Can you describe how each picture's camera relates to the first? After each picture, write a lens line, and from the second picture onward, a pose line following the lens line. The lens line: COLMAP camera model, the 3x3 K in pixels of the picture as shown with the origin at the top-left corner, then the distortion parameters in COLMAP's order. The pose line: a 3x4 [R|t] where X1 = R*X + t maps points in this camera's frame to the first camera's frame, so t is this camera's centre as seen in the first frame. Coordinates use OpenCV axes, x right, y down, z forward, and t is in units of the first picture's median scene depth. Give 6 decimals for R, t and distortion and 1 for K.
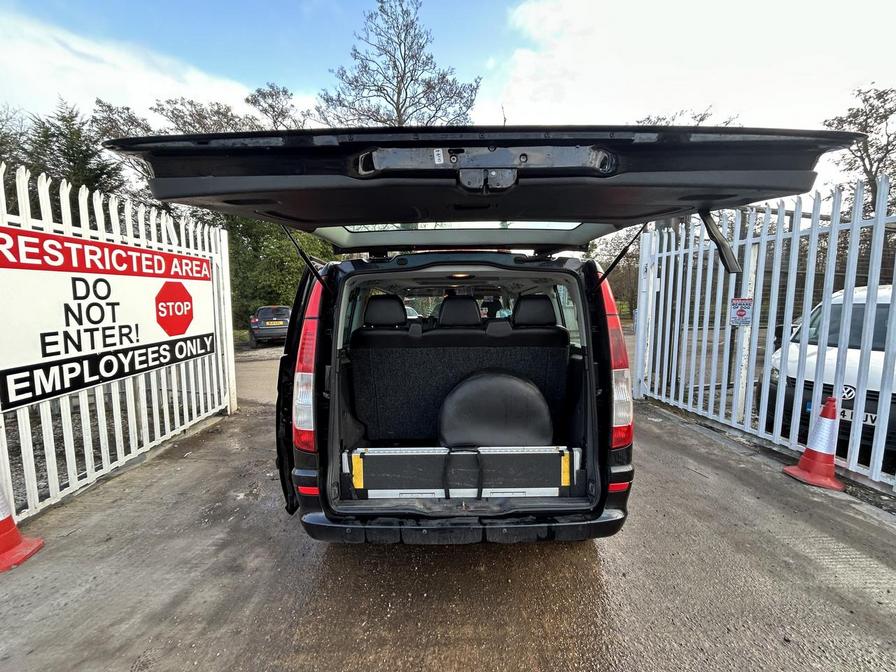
lens RADIAL K [[364.9, 0, 446.2], [0, 364.9, 332.6], [0, 0, 1]] dist [0.001326, 0.000049]
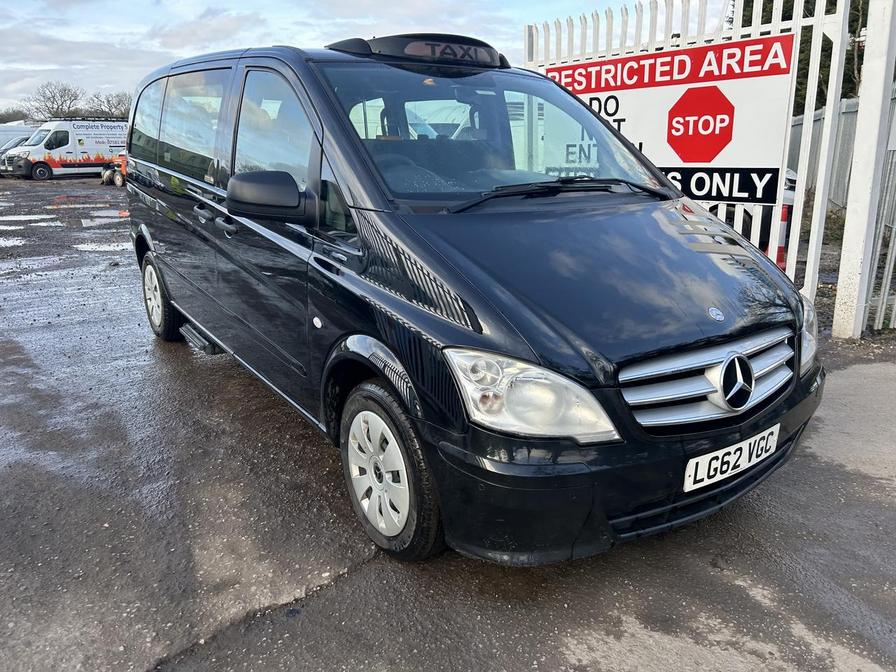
lens RADIAL K [[679.4, 0, 444.8], [0, 679.4, 323.3], [0, 0, 1]] dist [0.029591, -0.006375]
pose [[-0.806514, 0.149054, -0.572118, 0.714591], [-0.052658, 0.945741, 0.320626, -0.139965], [0.588866, 0.288716, -0.754904, 2.529697]]
